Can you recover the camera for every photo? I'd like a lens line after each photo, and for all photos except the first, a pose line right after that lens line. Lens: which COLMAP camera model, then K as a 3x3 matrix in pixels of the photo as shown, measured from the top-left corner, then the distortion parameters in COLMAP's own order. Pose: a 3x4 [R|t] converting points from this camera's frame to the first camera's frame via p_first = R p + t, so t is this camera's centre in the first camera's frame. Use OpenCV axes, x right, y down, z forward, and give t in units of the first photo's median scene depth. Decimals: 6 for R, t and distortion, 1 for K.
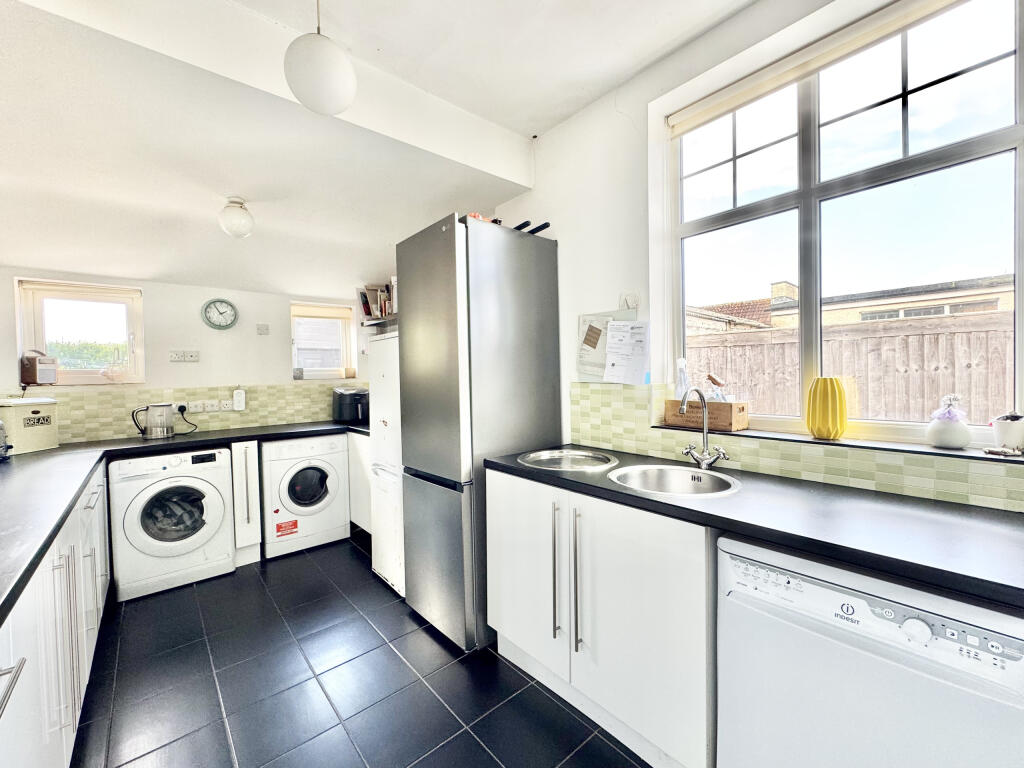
lens RADIAL K [[415.1, 0, 505.1], [0, 415.1, 380.9], [0, 0, 1]] dist [-0.004708, 0.000806]
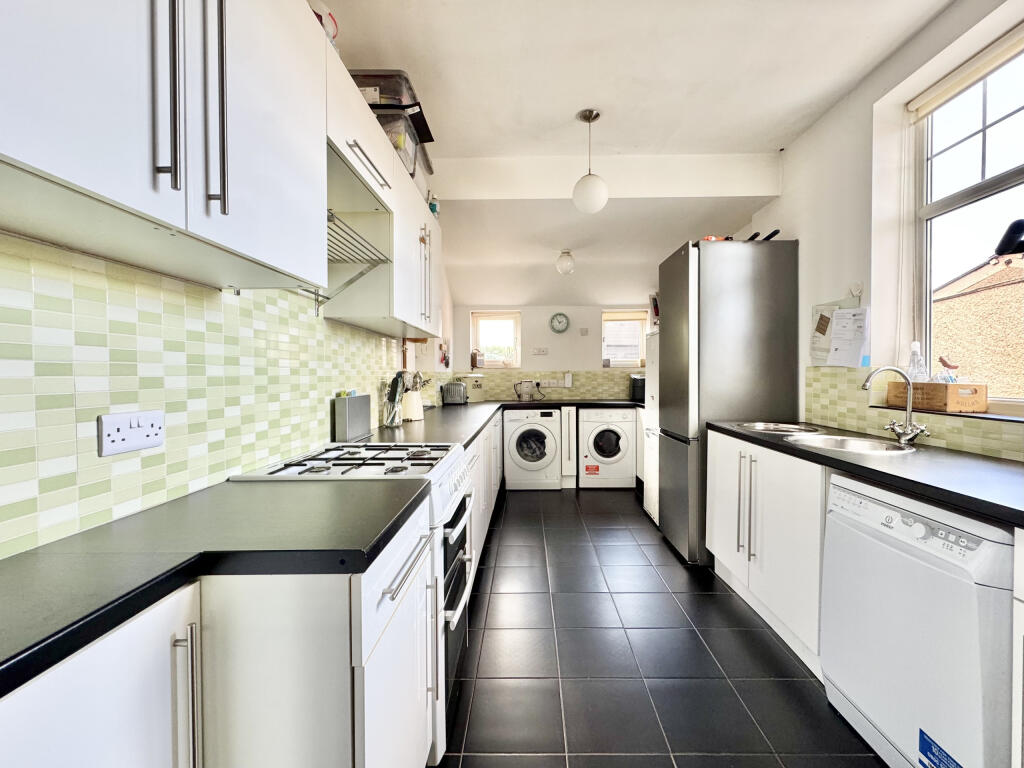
lens RADIAL K [[415.1, 0, 517.5], [0, 415.1, 380.7], [0, 0, 1]] dist [-0.004708, 0.000806]
pose [[0.740793, 0.029243, -0.671096, 0.346733], [-0.024552, 0.999563, 0.016455, 0.043075], [0.671284, 0.004287, 0.741188, -0.351327]]
